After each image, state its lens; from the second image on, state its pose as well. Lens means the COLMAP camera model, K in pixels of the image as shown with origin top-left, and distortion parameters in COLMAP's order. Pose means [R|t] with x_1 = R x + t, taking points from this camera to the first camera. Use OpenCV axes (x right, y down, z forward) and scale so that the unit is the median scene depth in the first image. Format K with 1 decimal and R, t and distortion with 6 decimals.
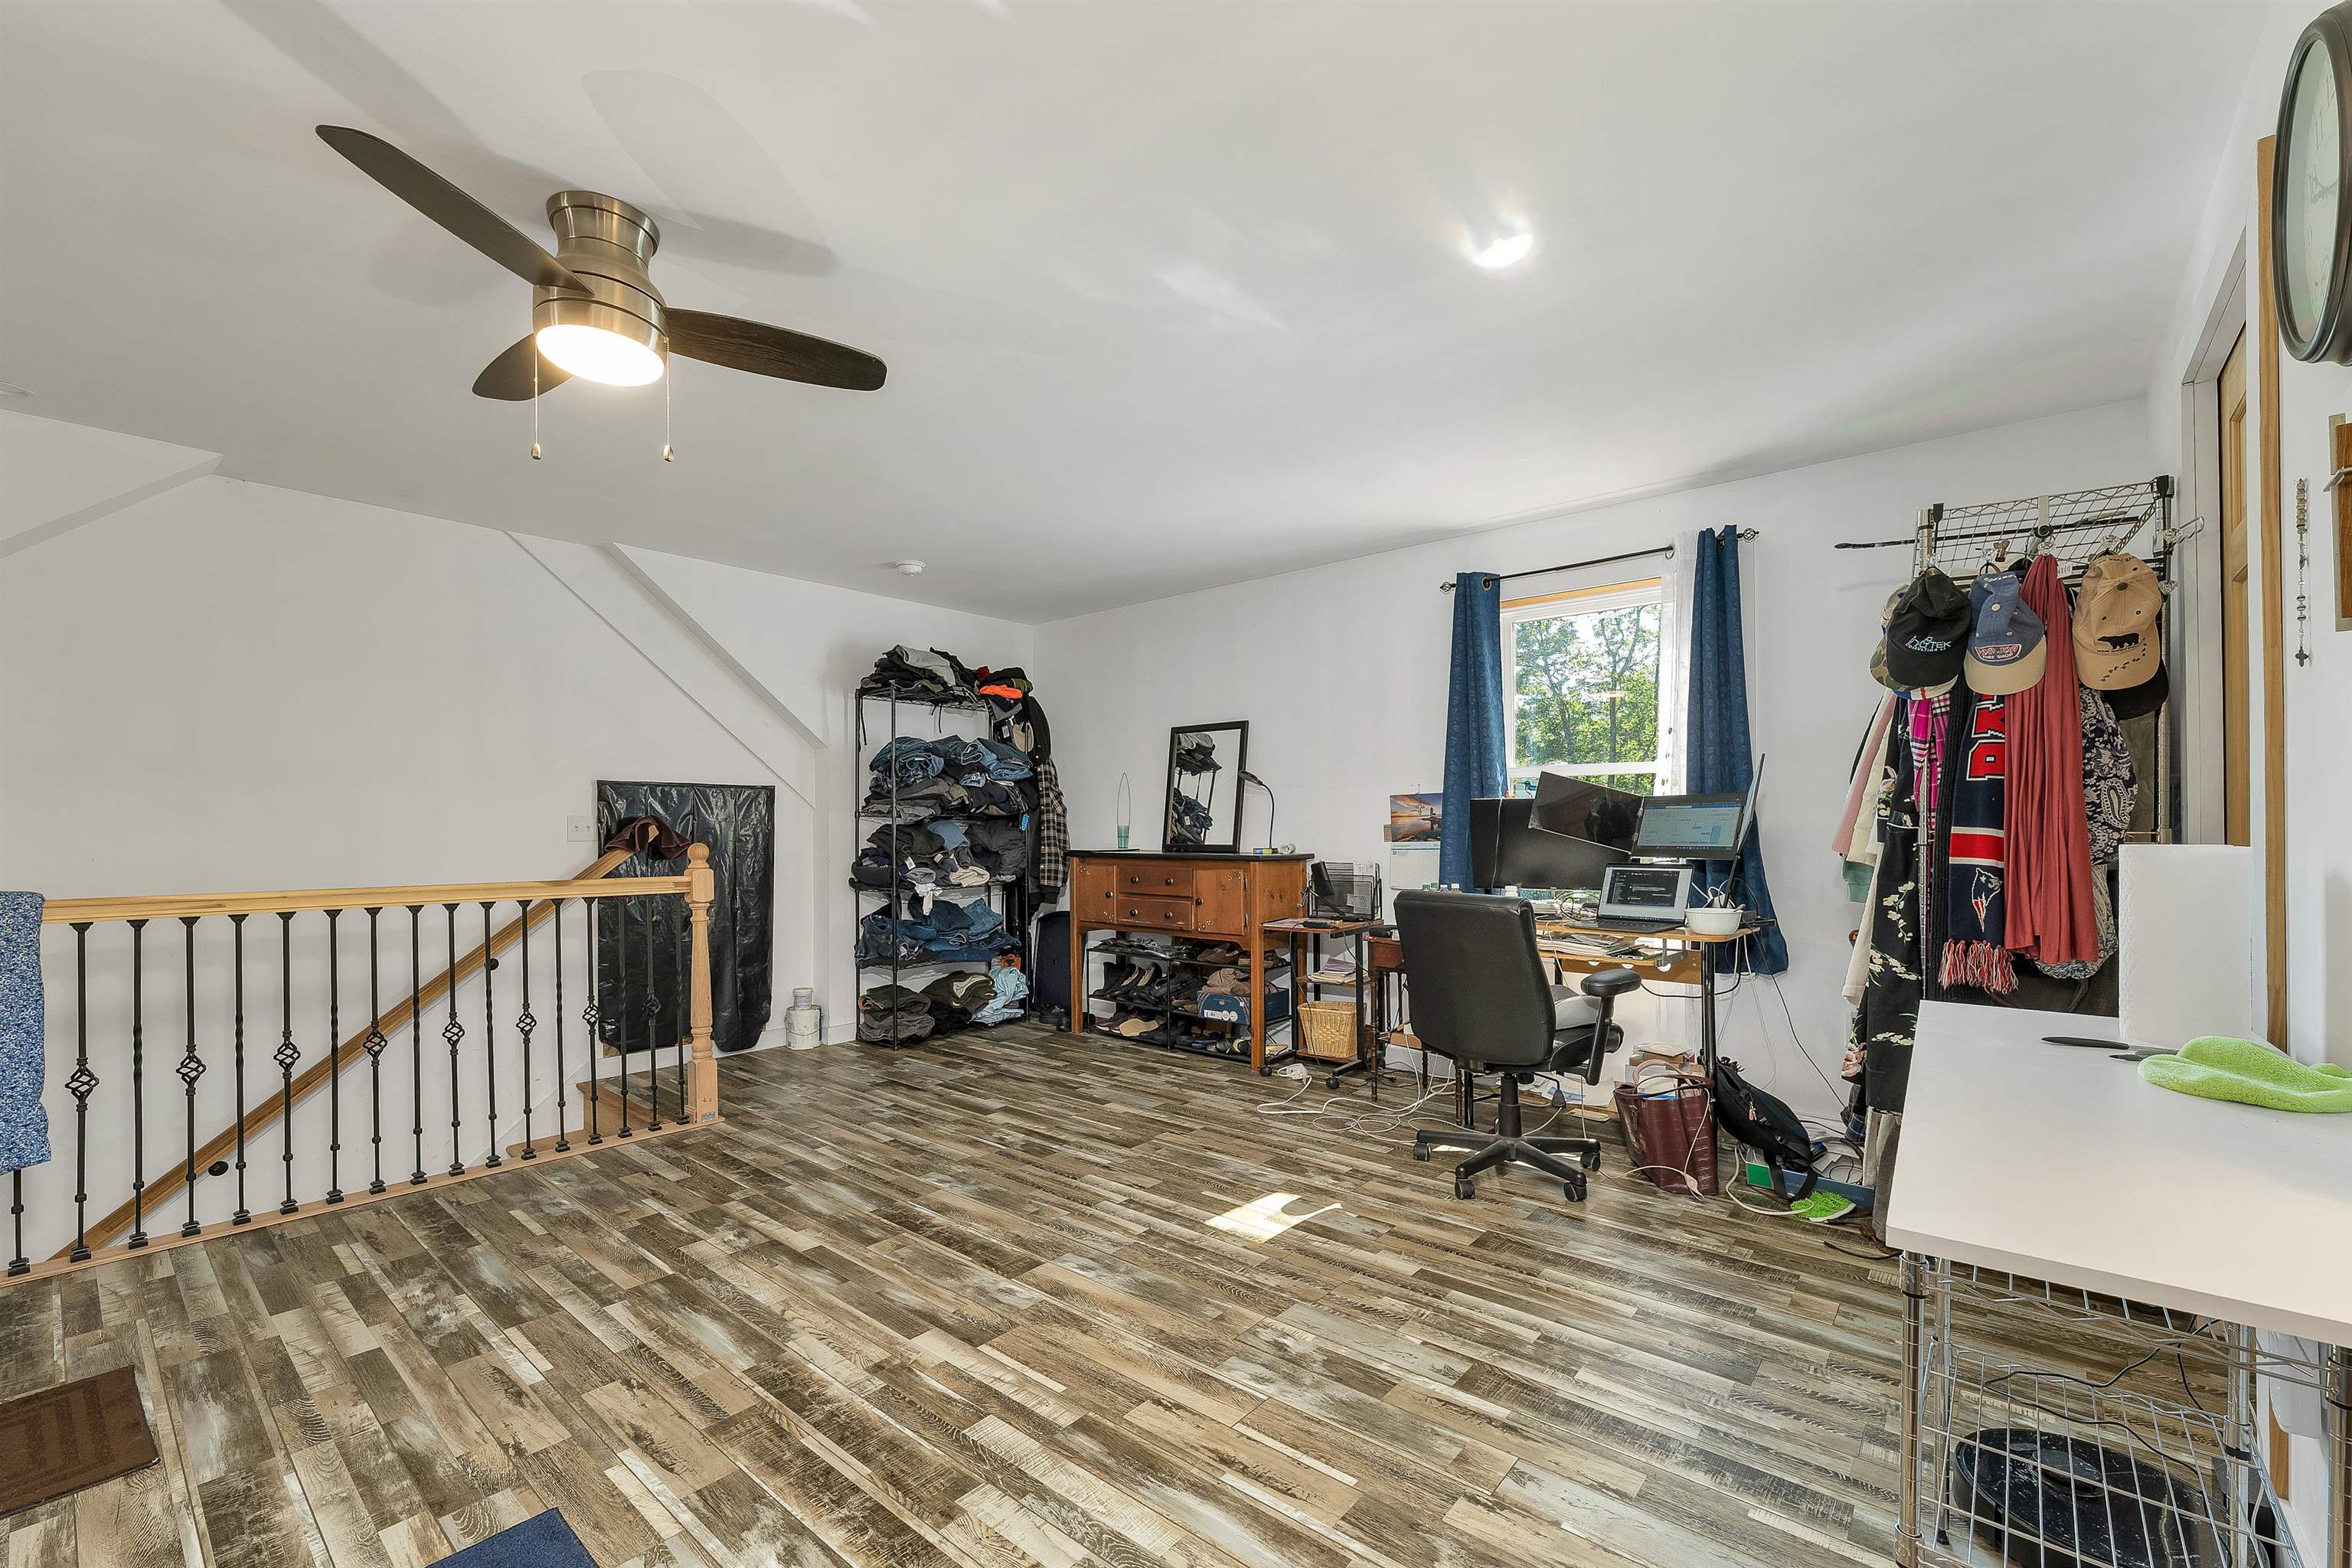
lens RADIAL K [[971.8, 0, 1167.9], [0, 971.8, 819.5], [0, 0, 1]] dist [-0.001218, 0.000057]
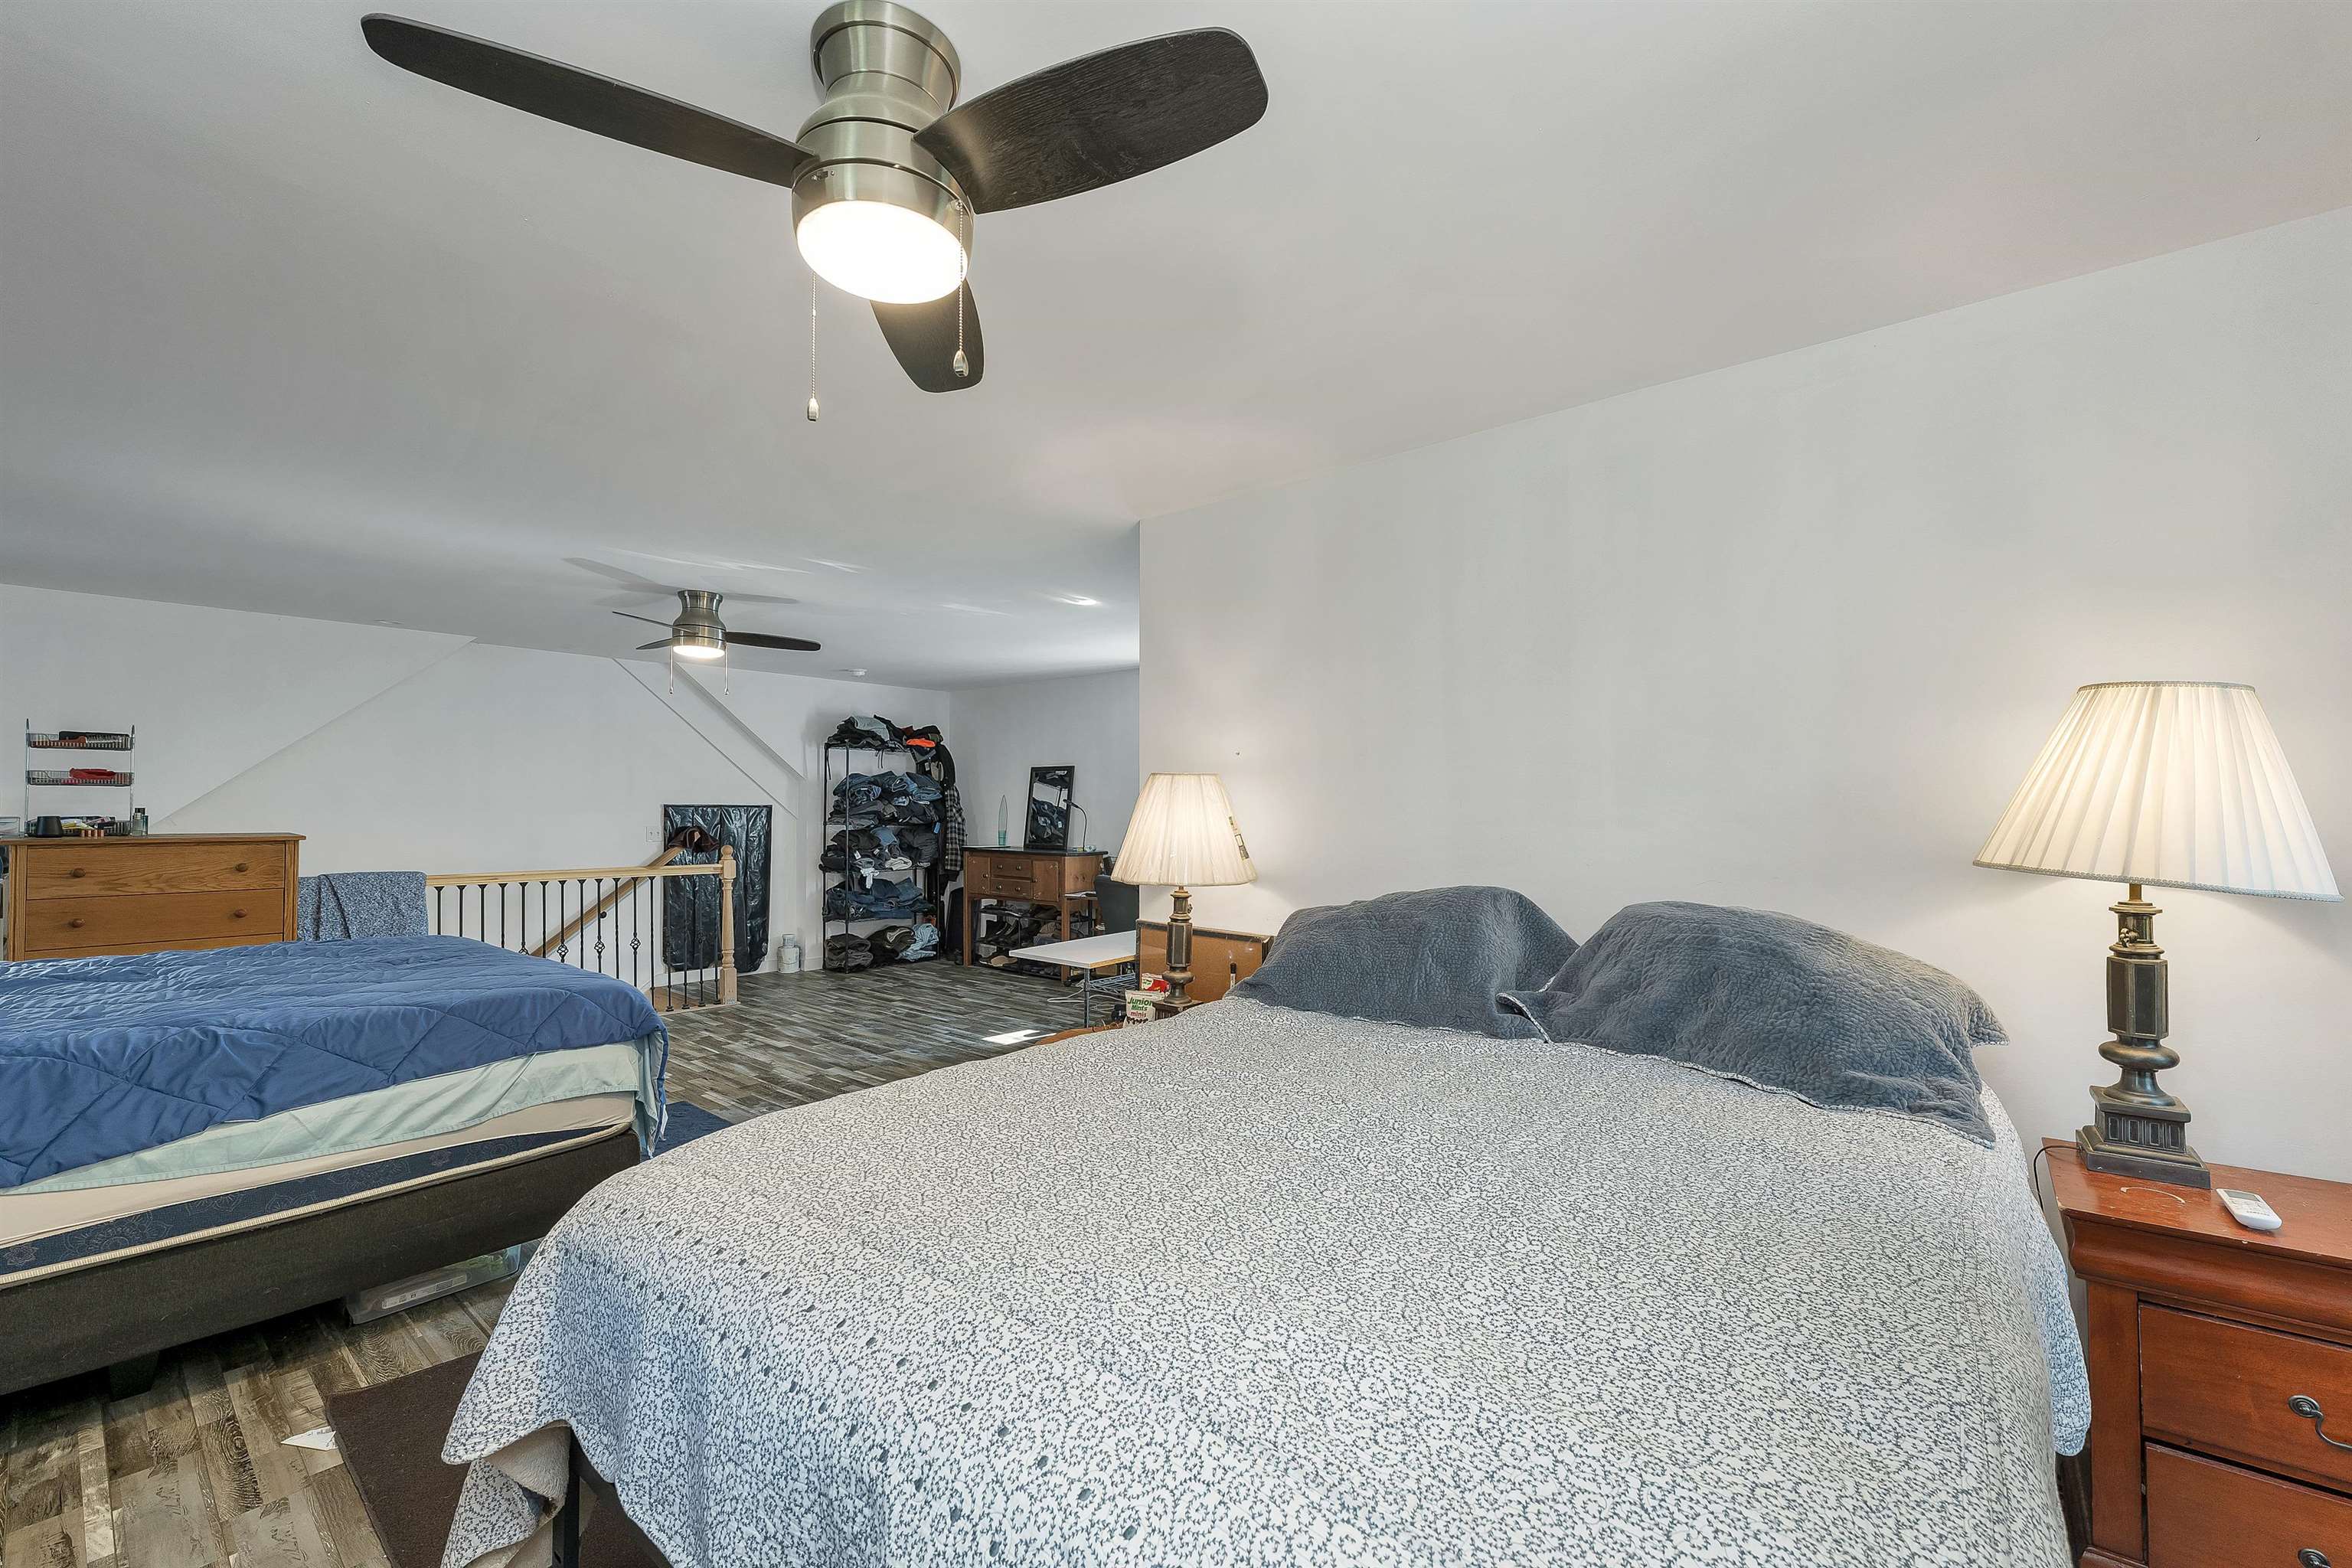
lens RADIAL K [[959.9, 0, 1173.2], [0, 959.9, 797.8], [0, 0, 1]] dist [-0.001602, -0.000070]
pose [[0.999945, 0.007151, 0.007639, 0.415446], [-0.007122, 0.999967, -0.003855, -0.080907], [-0.007667, 0.003800, 0.999963, -0.993911]]
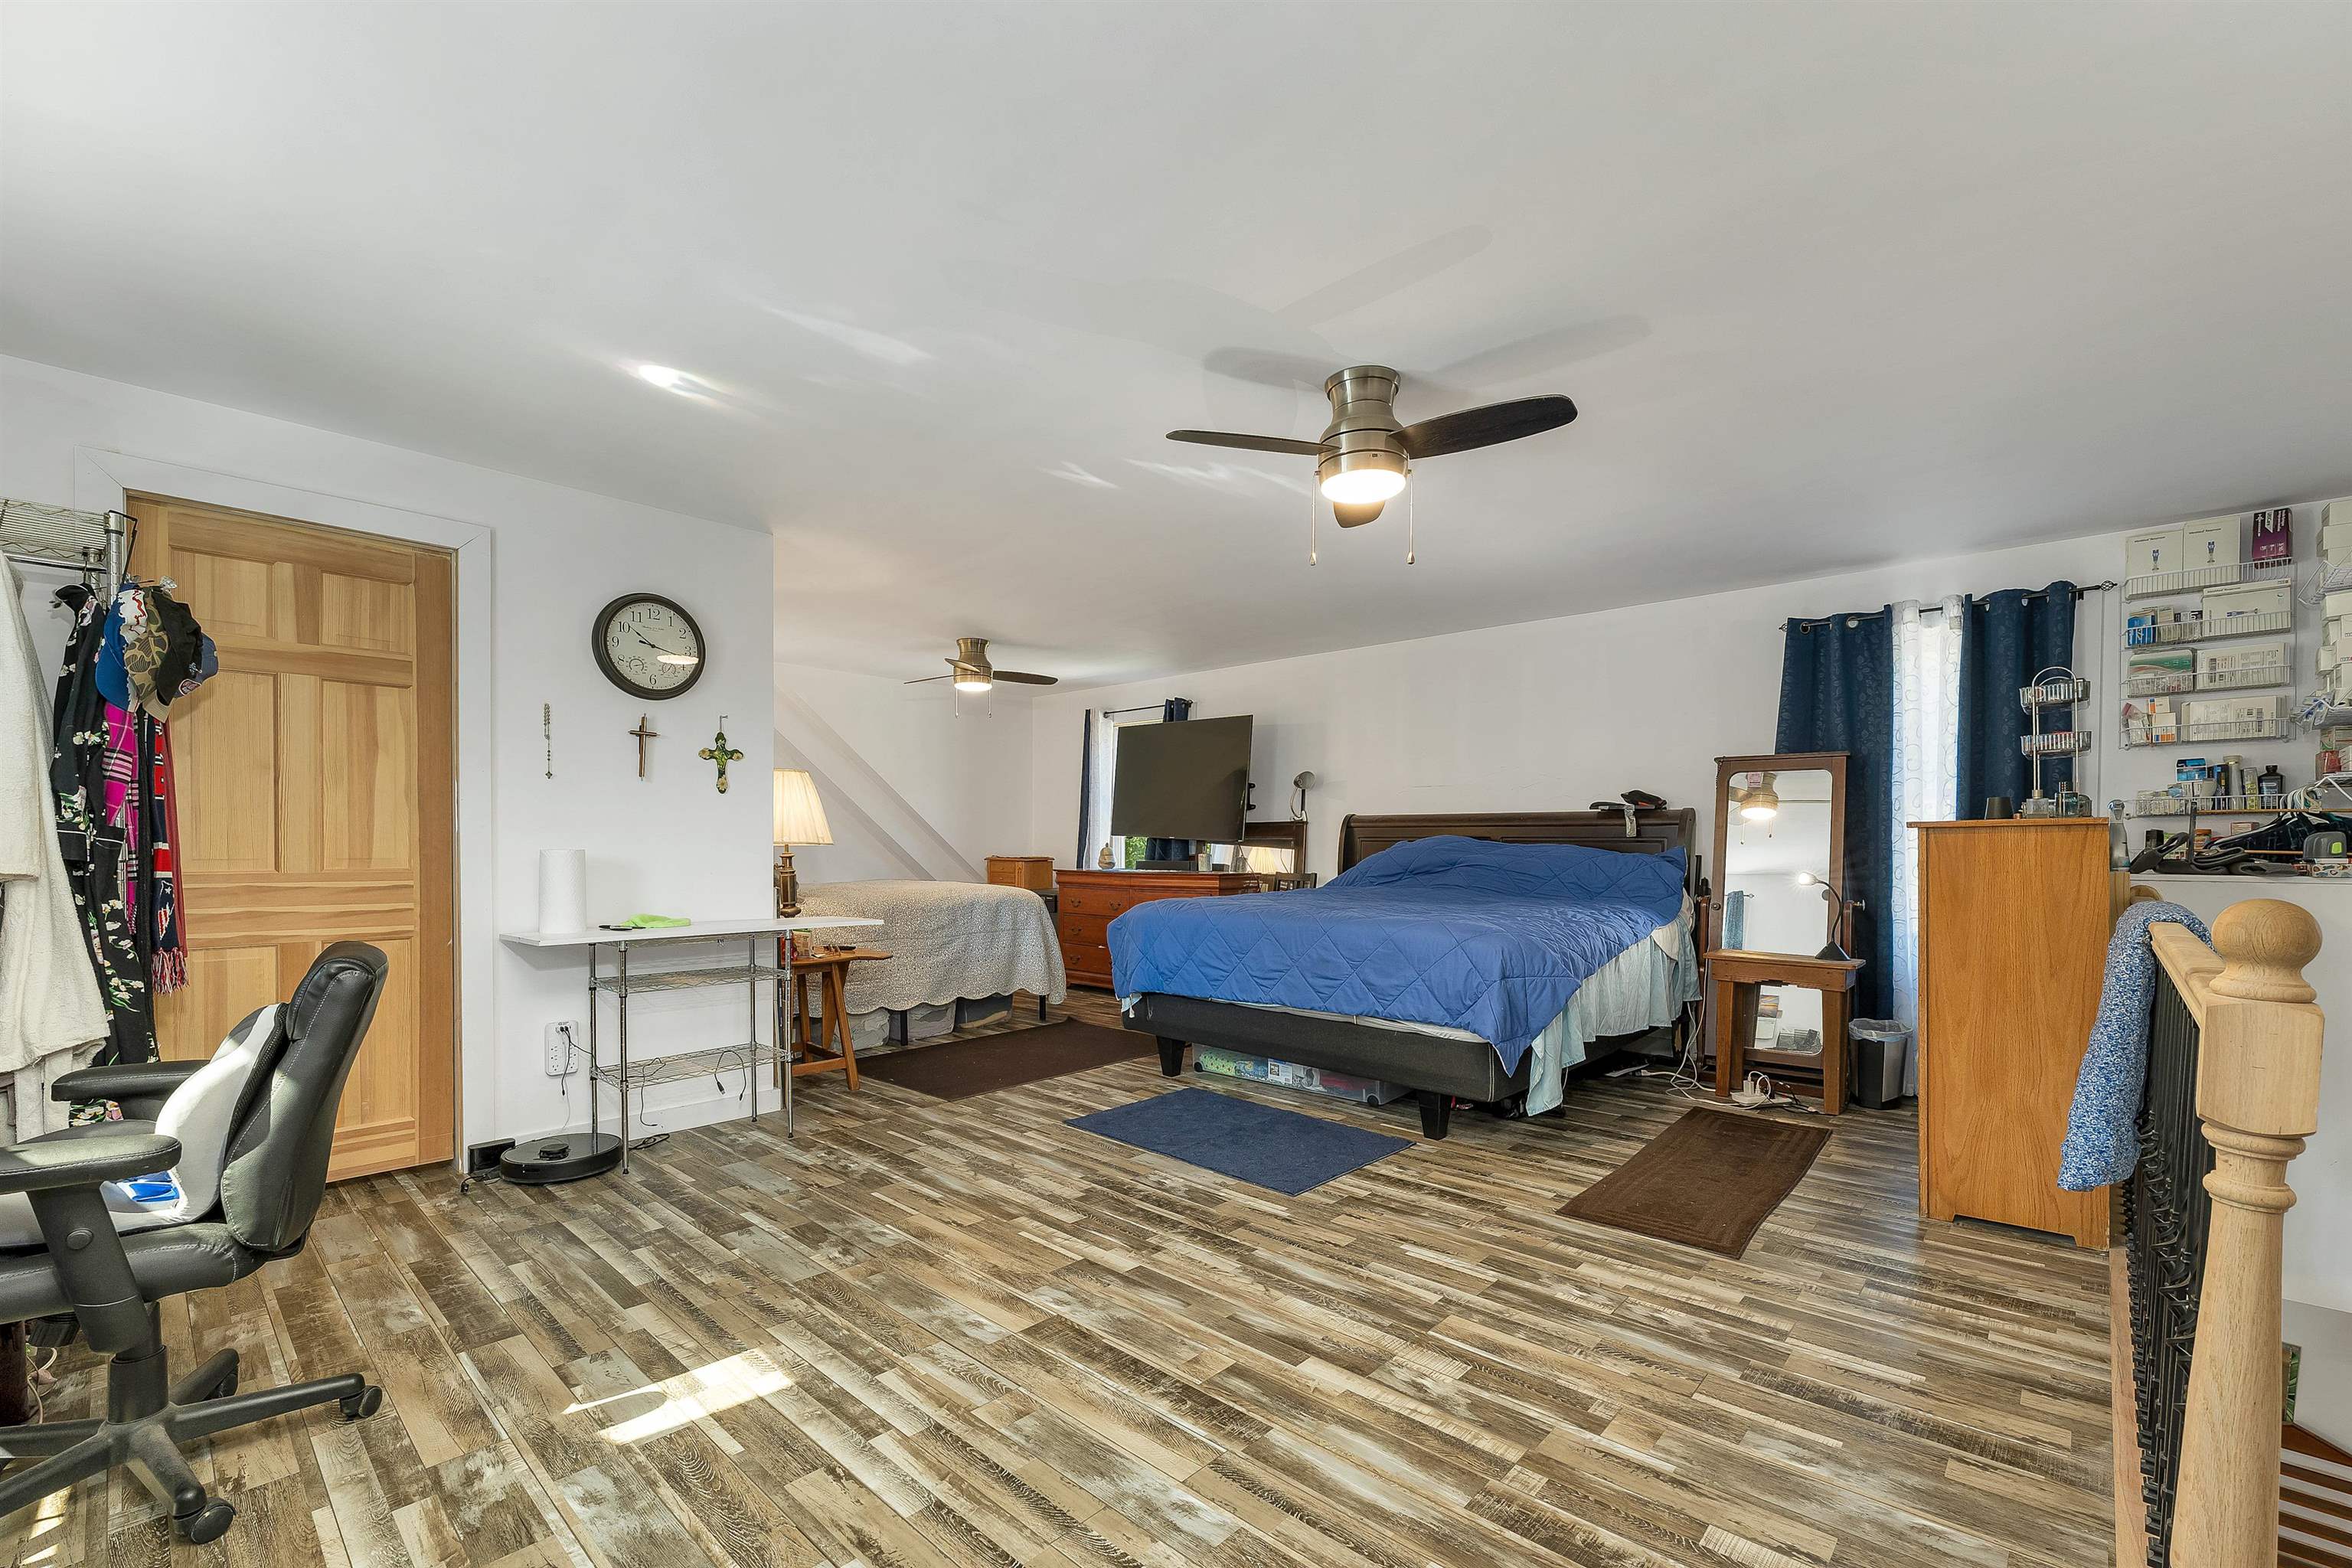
lens RADIAL K [[971.8, 0, 1167.9], [0, 971.8, 819.5], [0, 0, 1]] dist [-0.001218, 0.000057]
pose [[-0.999044, 0.004802, 0.043457, -0.275896], [0.003504, 0.999547, -0.029893, 0.014269], [-0.043580, -0.029712, -0.998608, 1.724883]]
